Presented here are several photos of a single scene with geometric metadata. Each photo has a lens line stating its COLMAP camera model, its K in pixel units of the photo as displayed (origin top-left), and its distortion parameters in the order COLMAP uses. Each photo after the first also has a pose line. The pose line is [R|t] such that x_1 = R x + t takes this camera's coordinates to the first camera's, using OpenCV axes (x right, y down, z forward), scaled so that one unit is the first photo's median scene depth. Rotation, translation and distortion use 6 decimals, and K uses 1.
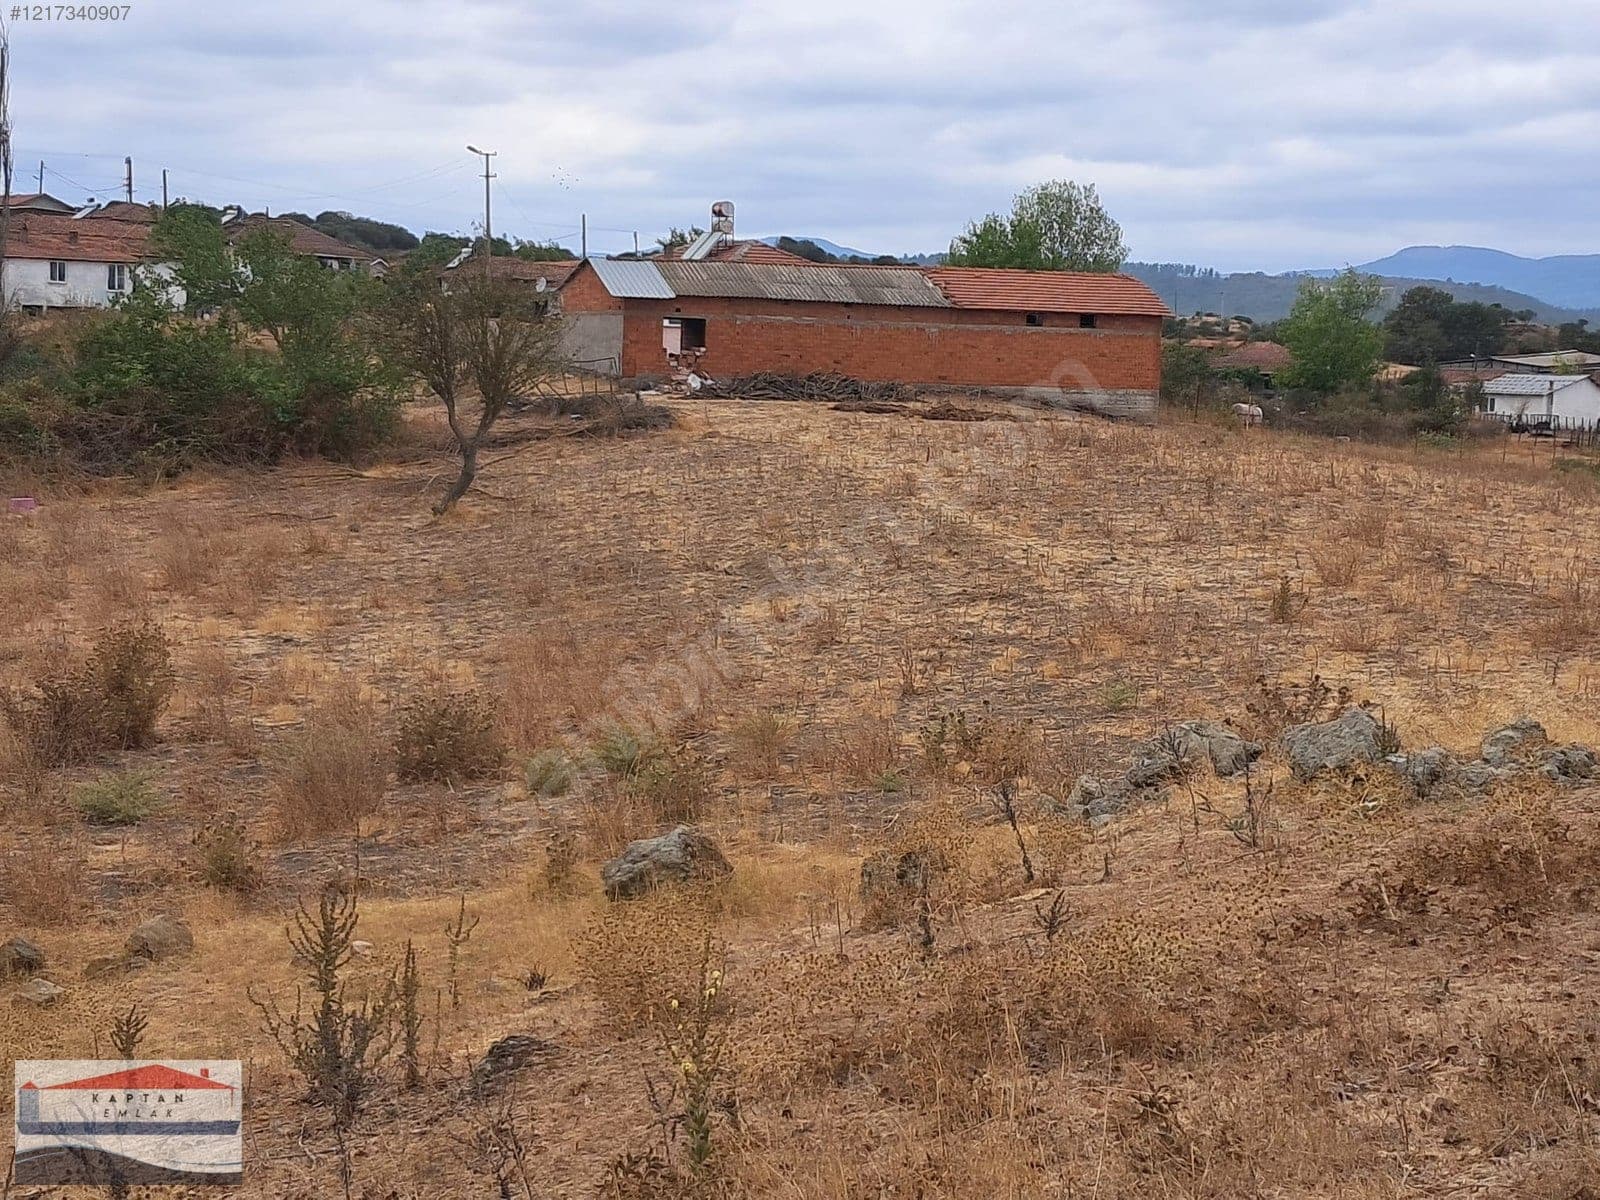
lens RADIAL K [[2475.8, 0, 837.1], [0, 2475.8, 625.6], [0, 0, 1]] dist [0.251329, -0.842539]
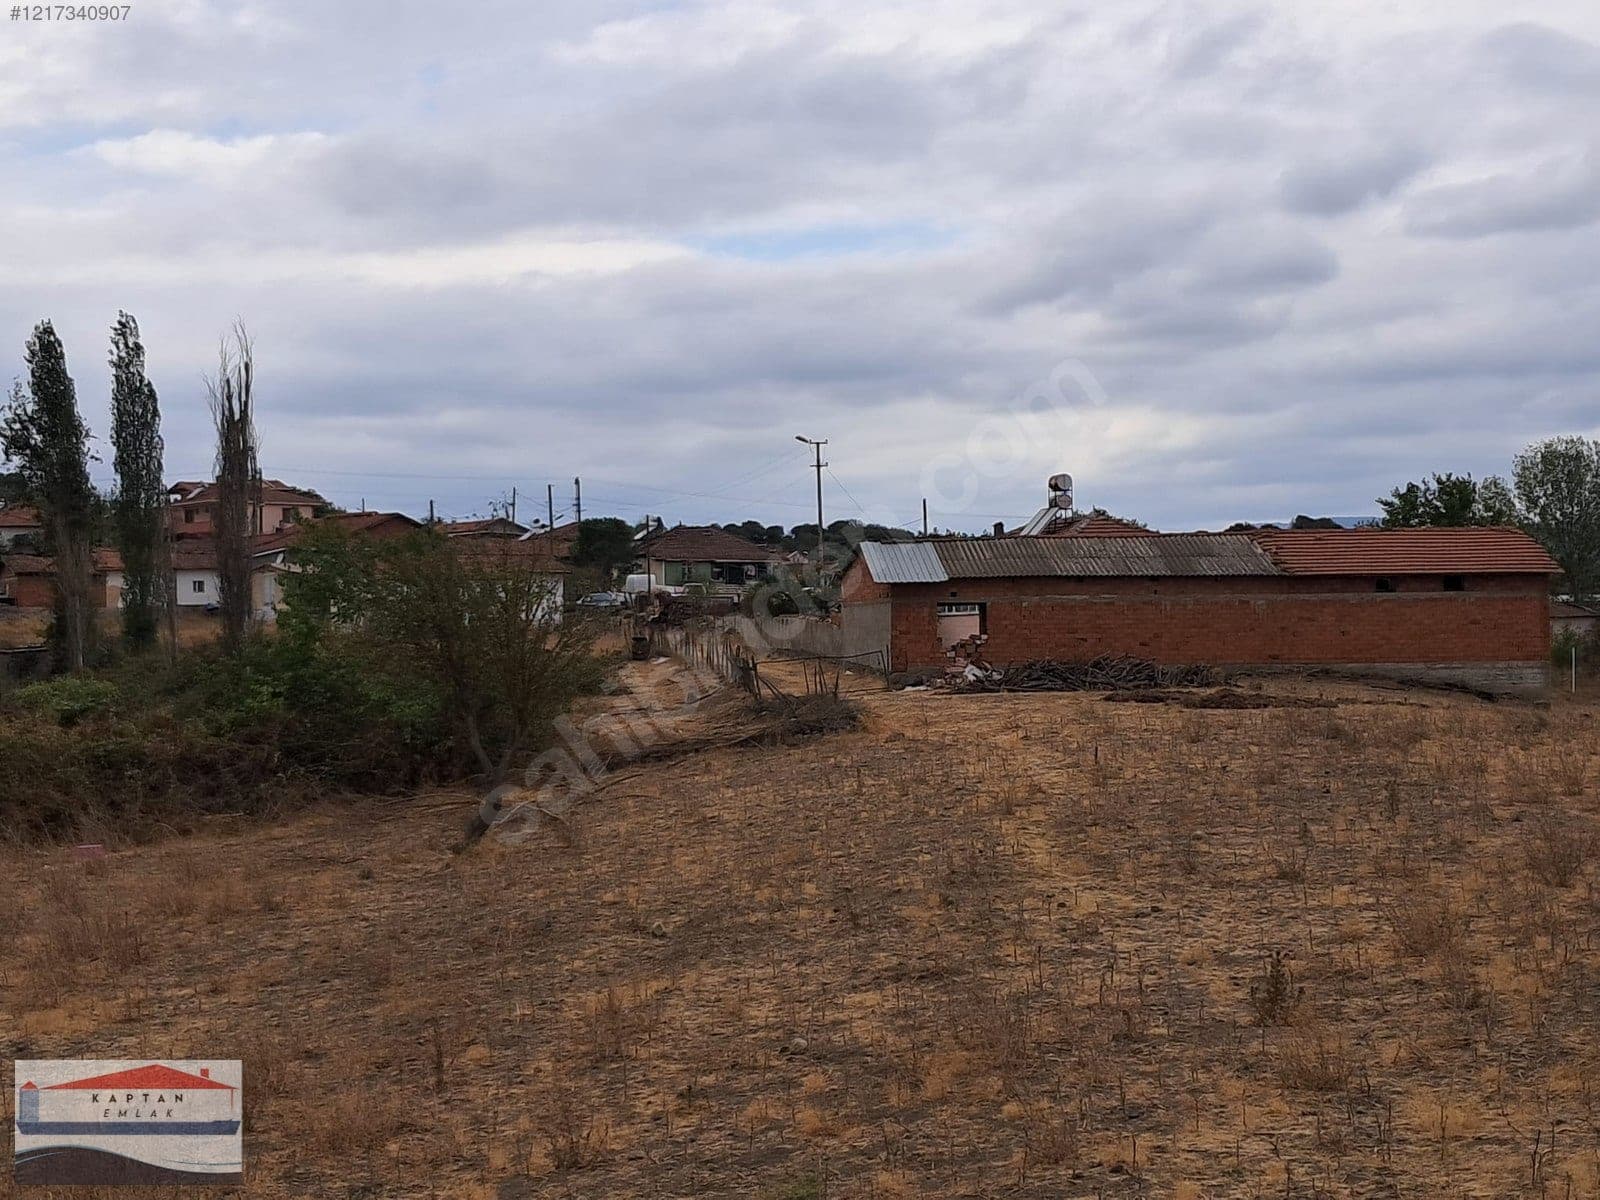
lens RADIAL K [[2476.0, 0, 800.0], [0, 2476.0, 600.0], [0, 0, 1]] dist [0.241492, -0.810955]
pose [[0.971187, -0.049761, -0.233067, 0.085027], [0.019722, 0.991385, -0.129484, -0.011345], [0.237502, 0.121156, 0.963802, 0.132521]]
